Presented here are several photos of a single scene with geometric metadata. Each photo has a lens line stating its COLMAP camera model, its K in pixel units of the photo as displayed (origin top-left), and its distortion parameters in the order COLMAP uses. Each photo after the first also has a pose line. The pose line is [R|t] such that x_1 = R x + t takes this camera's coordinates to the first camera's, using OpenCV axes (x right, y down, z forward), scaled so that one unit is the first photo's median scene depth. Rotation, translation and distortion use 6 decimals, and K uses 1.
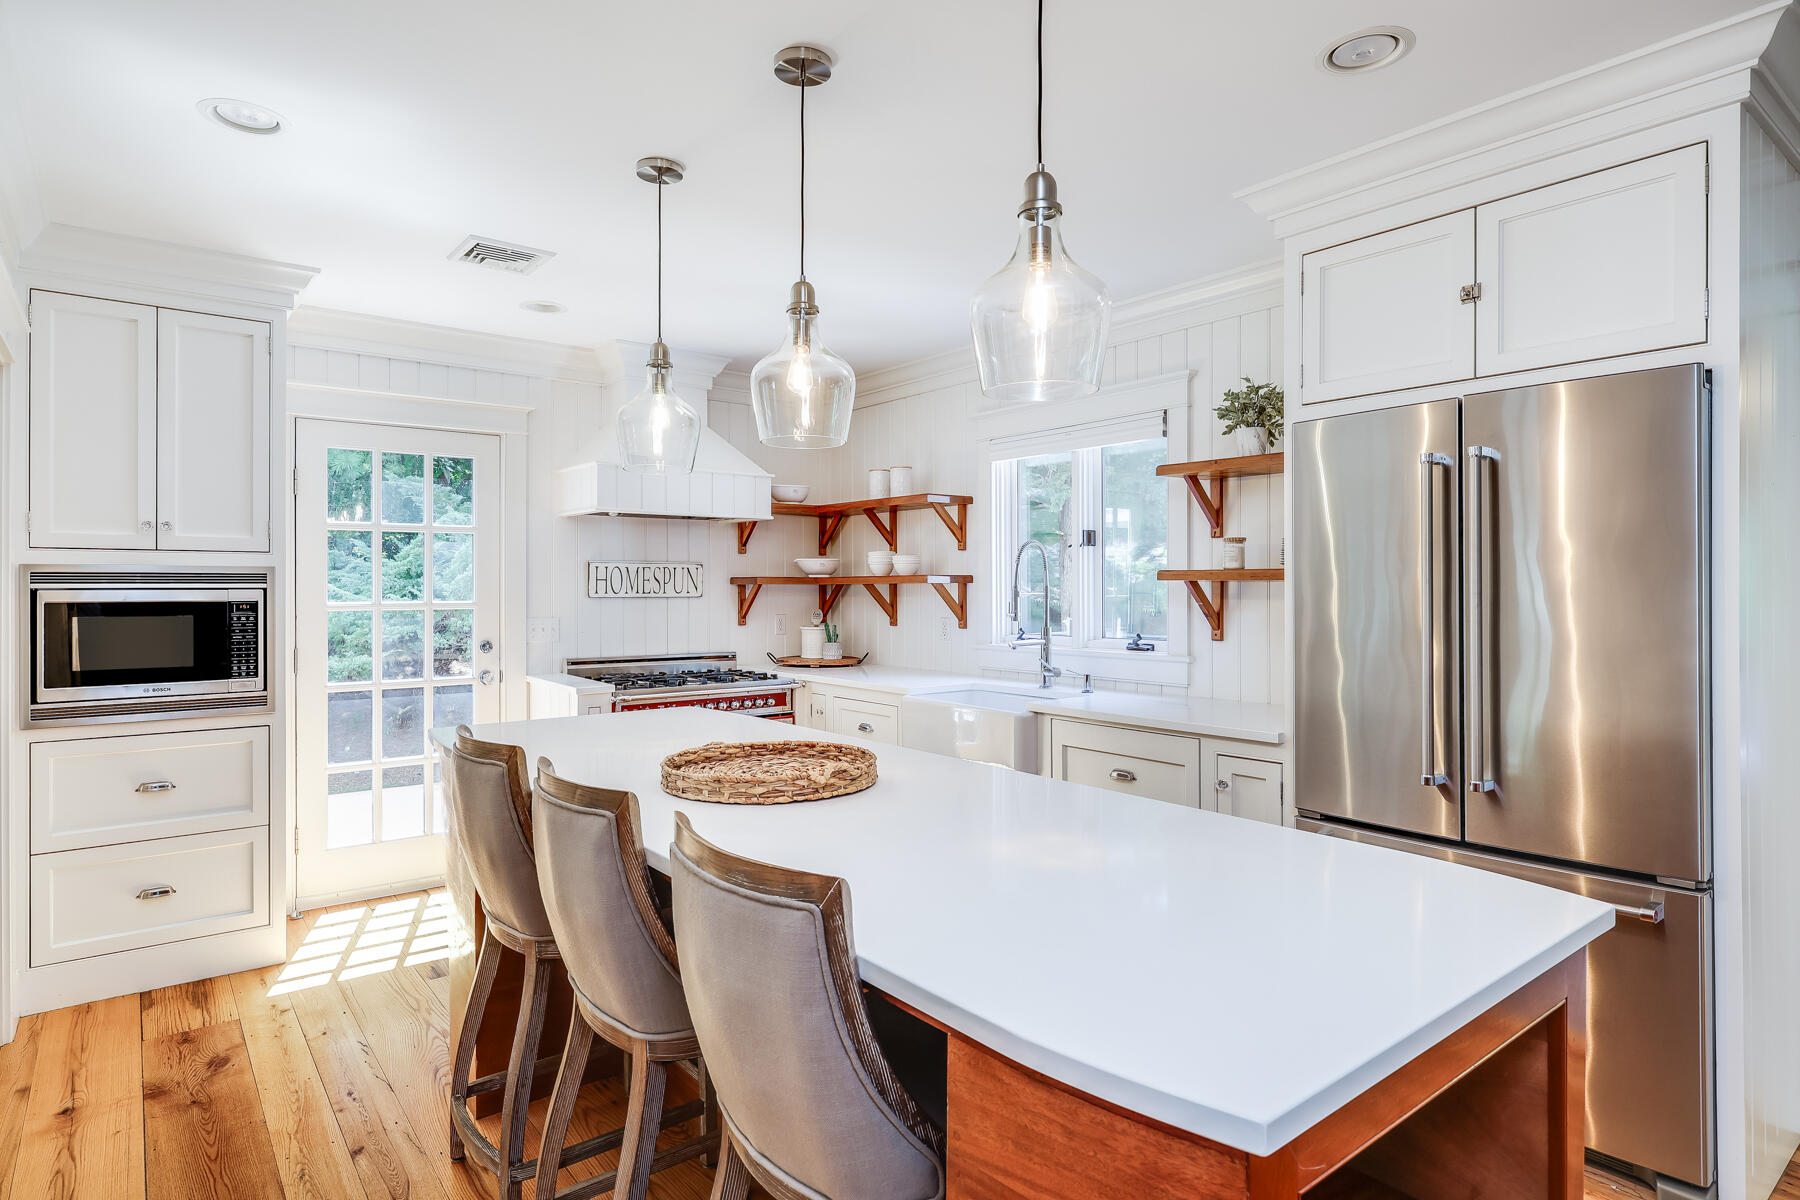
lens RADIAL K [[967.6, 0, 901.1], [0, 967.6, 587.0], [0, 0, 1]] dist [-0.002784, 0.000492]
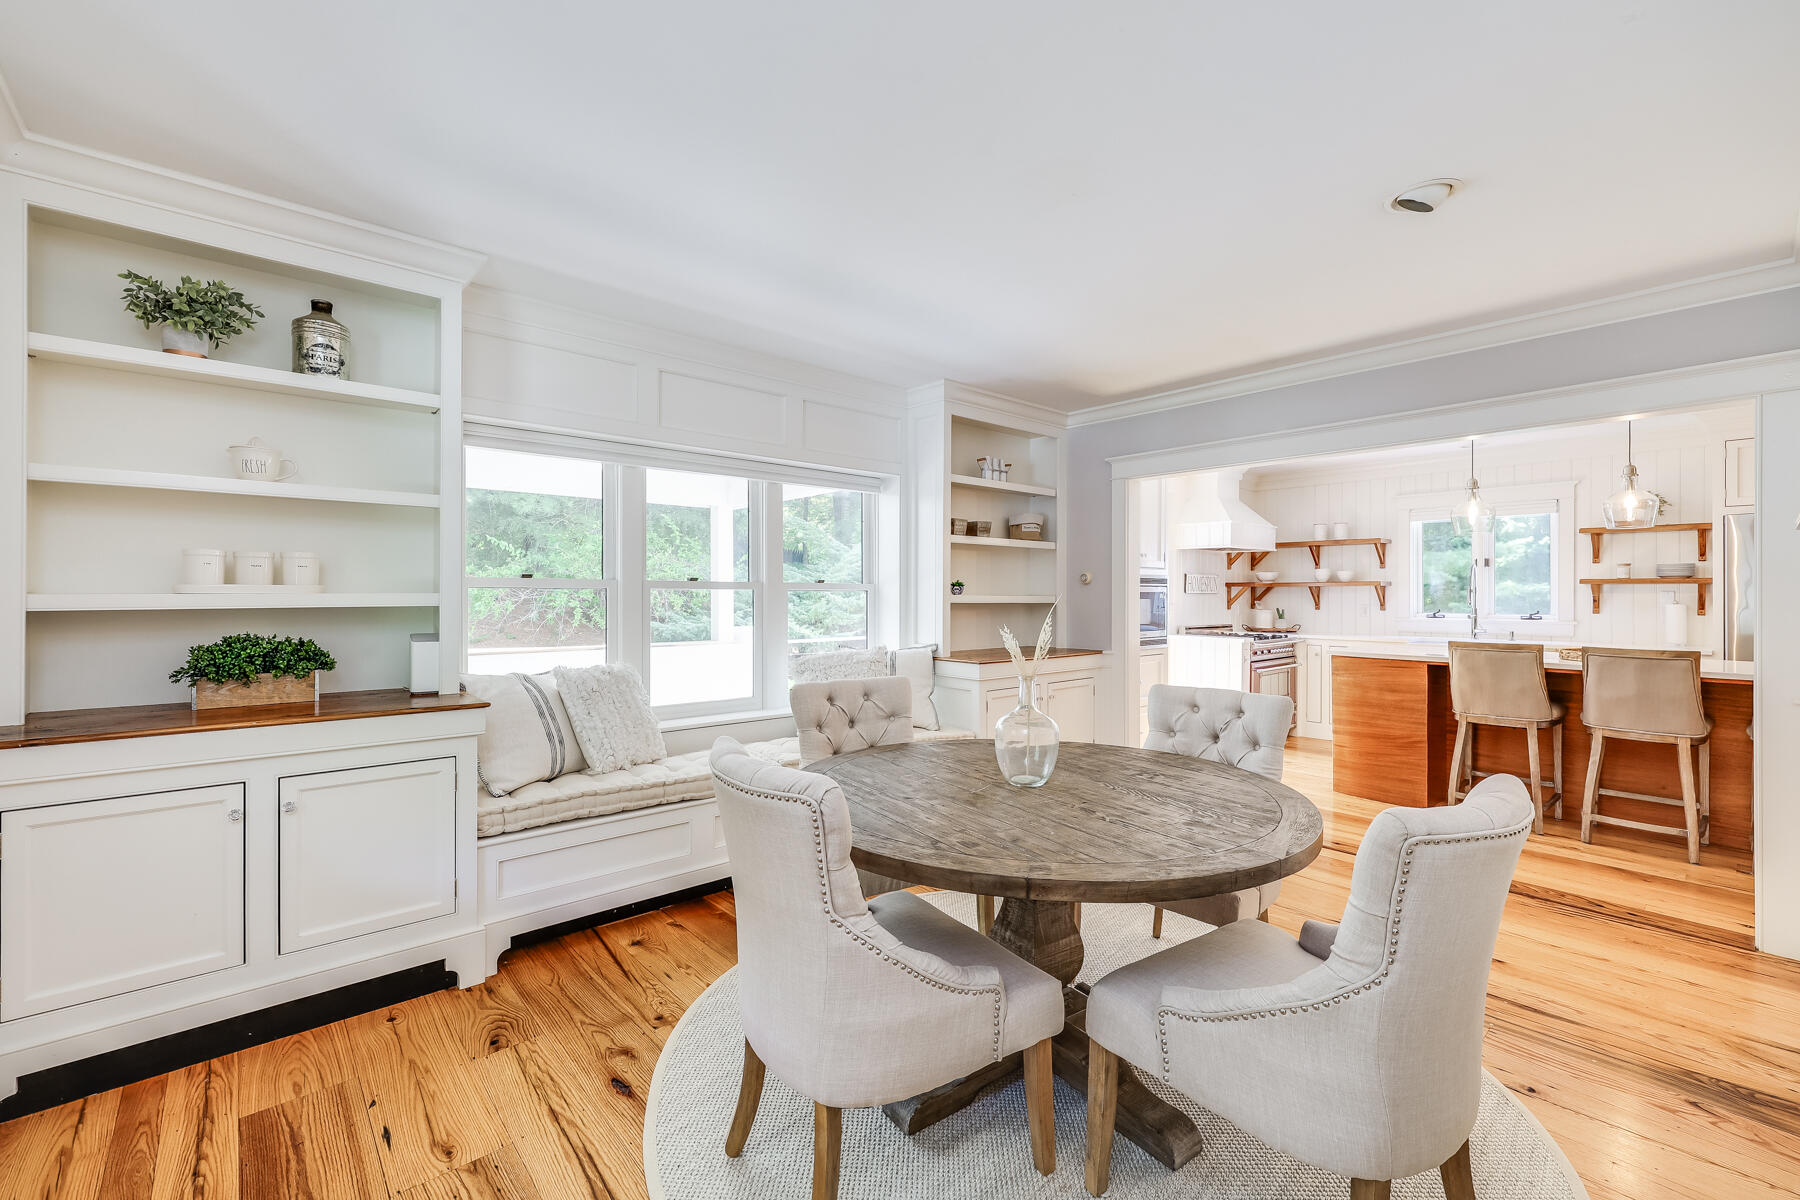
lens RADIAL K [[732.2, 0, 896.8], [0, 732.2, 591.7], [0, 0, 1]] dist [-0.000433, -0.000011]
pose [[0.999001, 0.002093, 0.044634, -1.246273], [-0.002084, 0.999998, -0.000251, 0.012886], [-0.044635, 0.000157, 0.999003, -0.491413]]
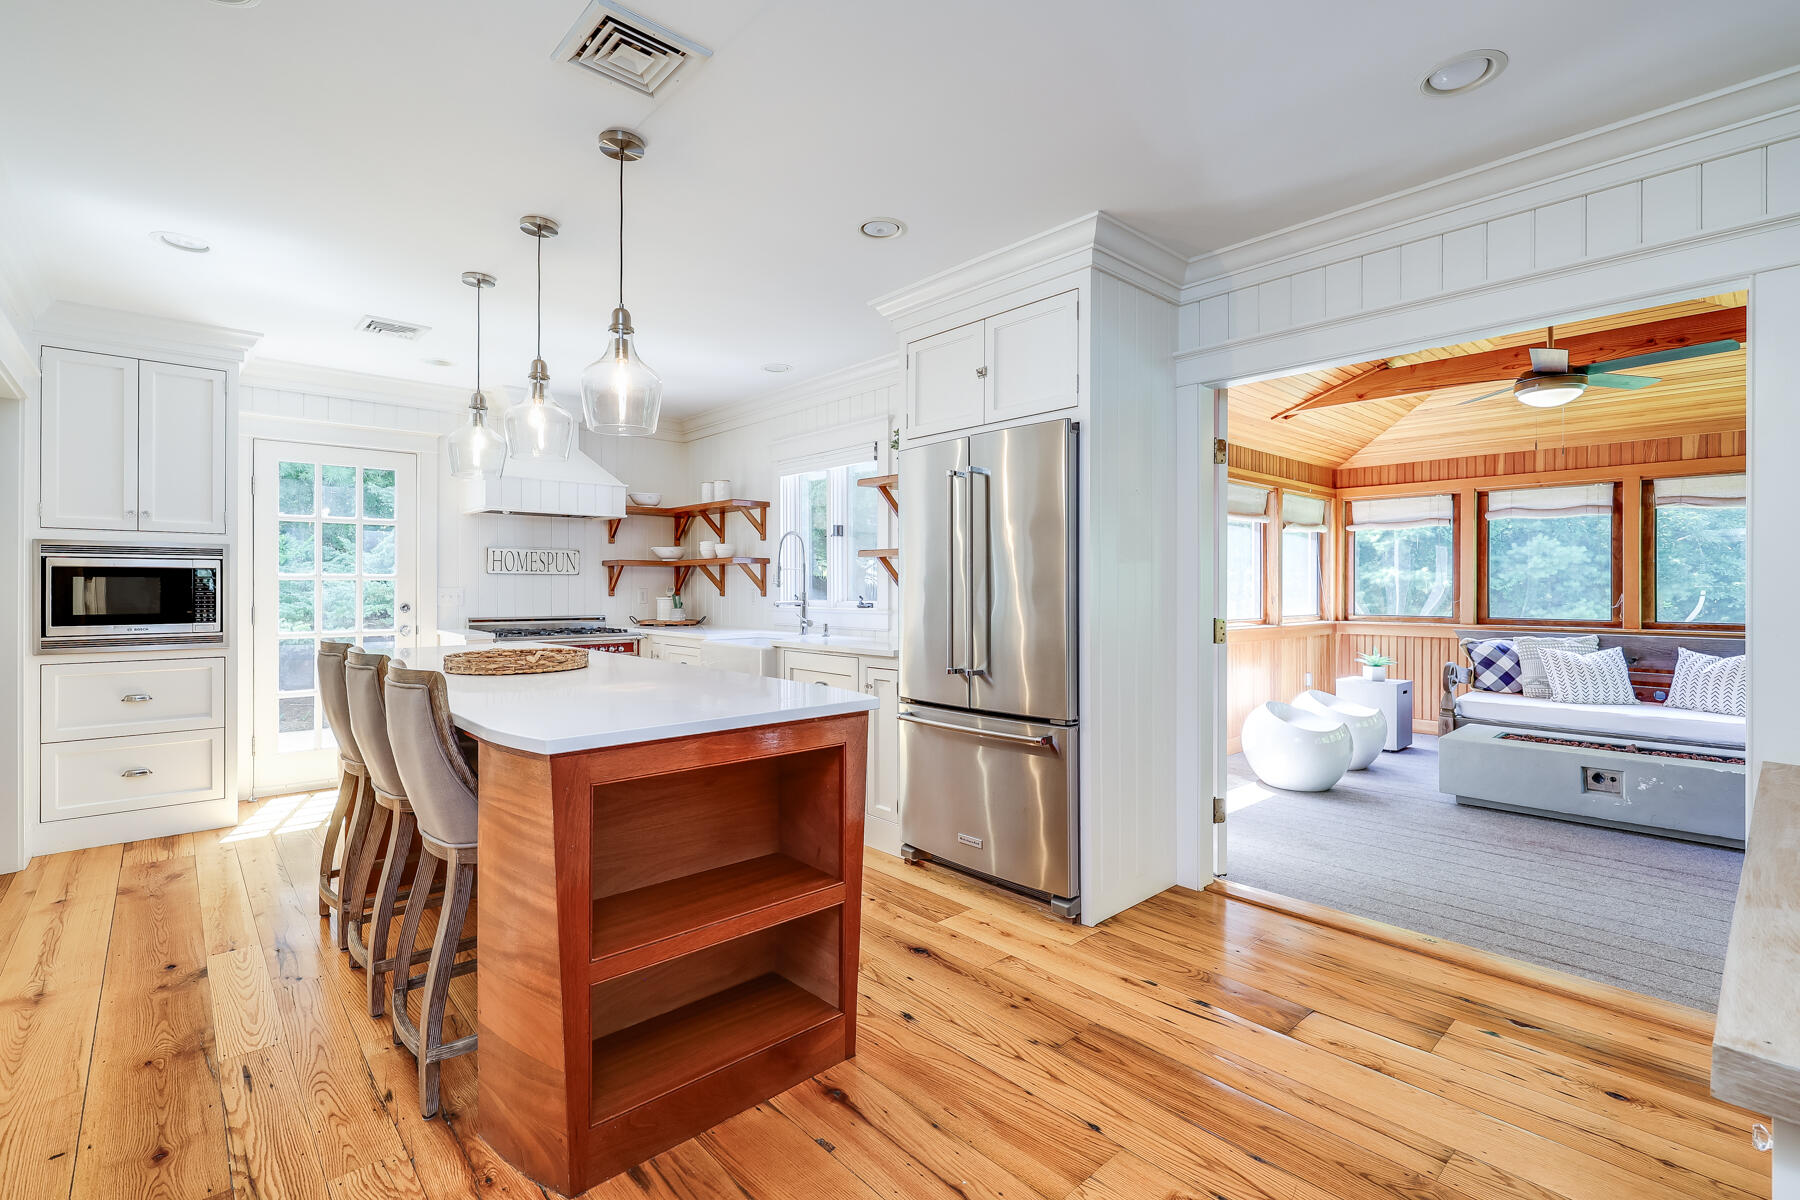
lens RADIAL K [[803.4, 0, 894.6], [0, 803.4, 586.1], [0, 0, 1]] dist [0.001043, -0.000302]
pose [[0.998040, 0.002153, 0.062538, 0.240017], [-0.002146, 0.999998, -0.000175, 0.036899], [-0.062538, 0.000040, 0.998043, -0.224323]]
